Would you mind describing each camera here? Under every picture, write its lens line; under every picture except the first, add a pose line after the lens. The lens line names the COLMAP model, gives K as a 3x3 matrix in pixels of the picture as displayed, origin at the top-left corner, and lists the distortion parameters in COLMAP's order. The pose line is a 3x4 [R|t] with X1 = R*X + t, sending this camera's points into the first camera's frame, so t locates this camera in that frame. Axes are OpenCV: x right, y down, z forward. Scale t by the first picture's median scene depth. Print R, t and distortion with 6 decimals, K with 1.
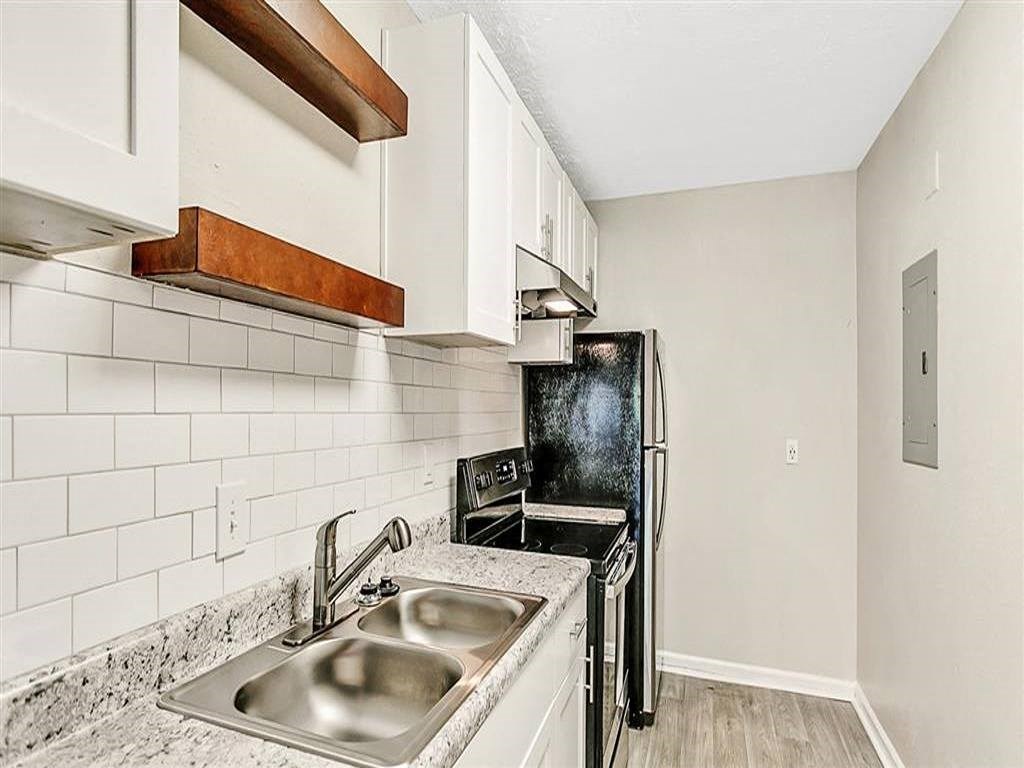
lens RADIAL K [[666.5, 0, 510.7], [0, 666.5, 415.0], [0, 0, 1]] dist [-0.092870, 0.096387]
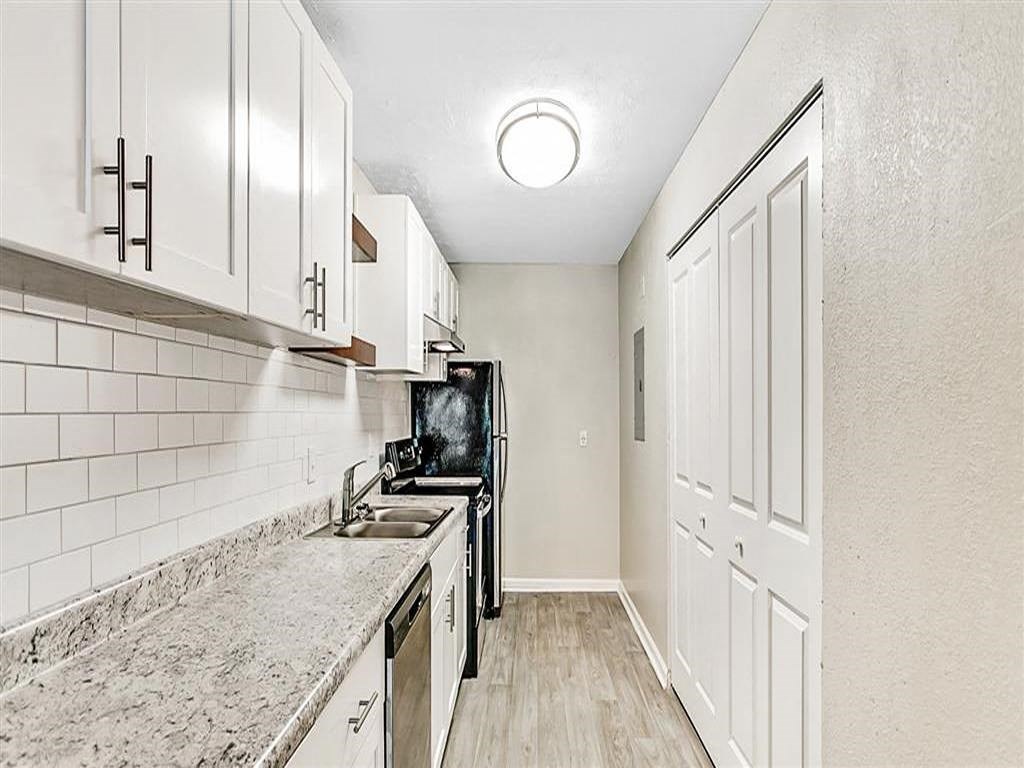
lens RADIAL K [[815.7, 0, 512.0], [0, 815.7, 384.0], [0, 0, 1]] dist [0.089206, 0.002150]
pose [[0.964827, 0.017269, 0.262319, -0.256907], [-0.006167, 0.999052, -0.043086, 0.007203], [-0.262815, 0.039953, 0.964019, -0.853718]]
